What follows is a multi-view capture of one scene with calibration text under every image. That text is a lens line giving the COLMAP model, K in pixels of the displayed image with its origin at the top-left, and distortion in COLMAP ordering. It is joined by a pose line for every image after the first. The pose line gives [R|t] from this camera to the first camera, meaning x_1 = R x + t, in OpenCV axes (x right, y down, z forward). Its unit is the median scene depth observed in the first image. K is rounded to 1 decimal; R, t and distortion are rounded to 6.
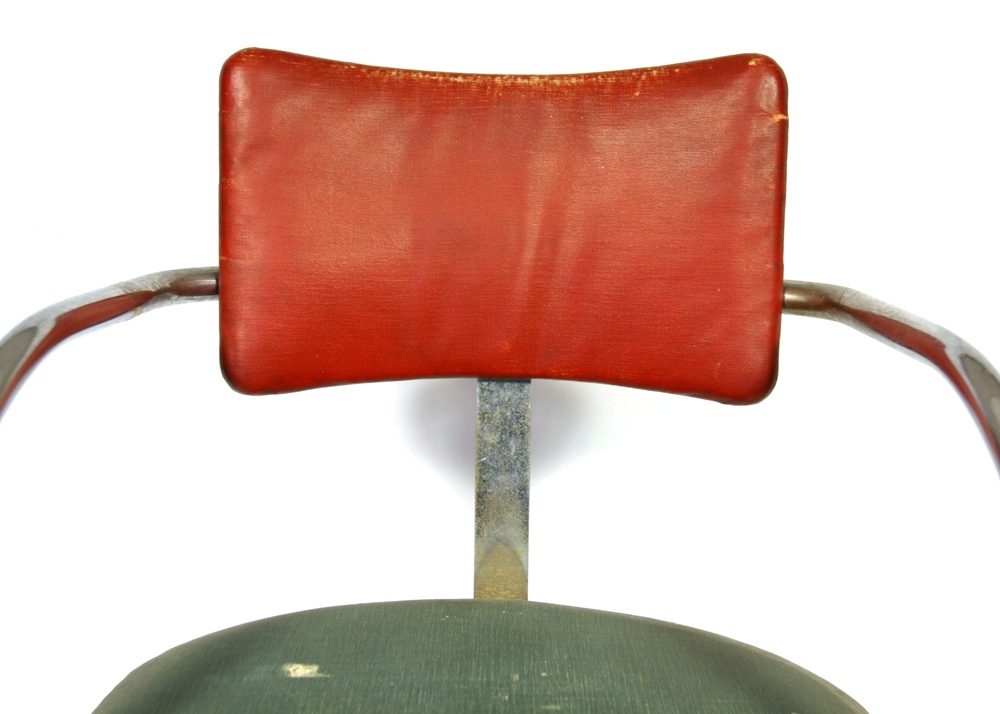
lens RADIAL K [[1315.0, 0, 500.2], [0, 1315.0, 346.7], [0, 0, 1]] dist [-0.030359, 0.000000]
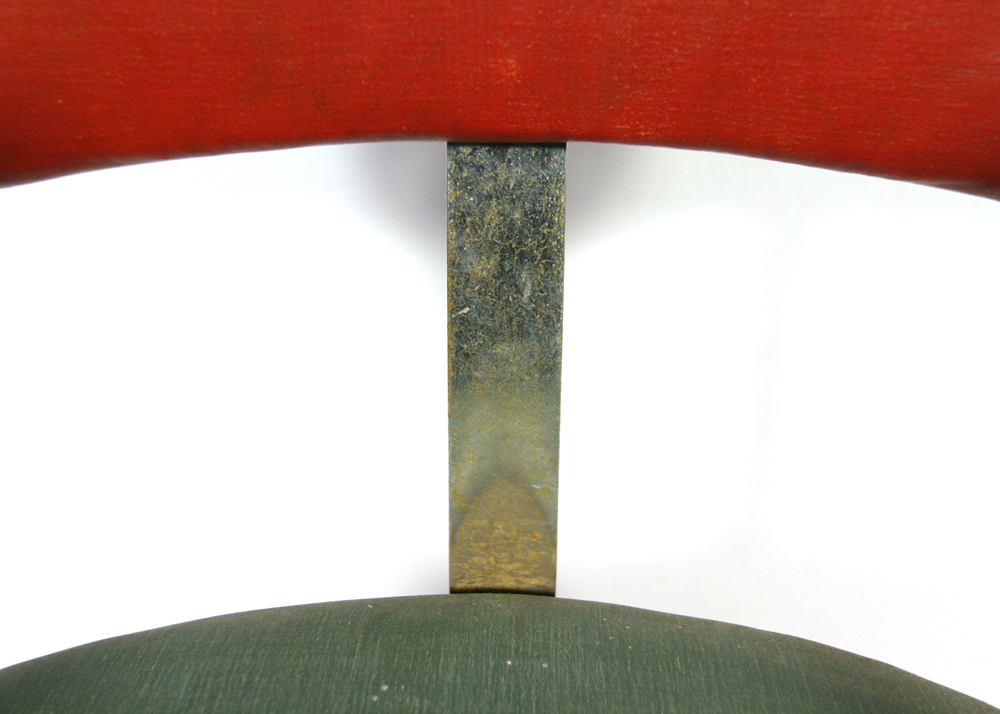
lens RADIAL K [[1239.0, 0, 500.6], [0, 1239.0, 353.5], [0, 0, 1]] dist [0.008752, 0.000000]
pose [[0.999970, -0.005915, -0.004918, 0.002473], [0.007057, 0.959825, 0.280510, -0.024133], [0.003061, -0.280536, 0.959839, 0.570577]]
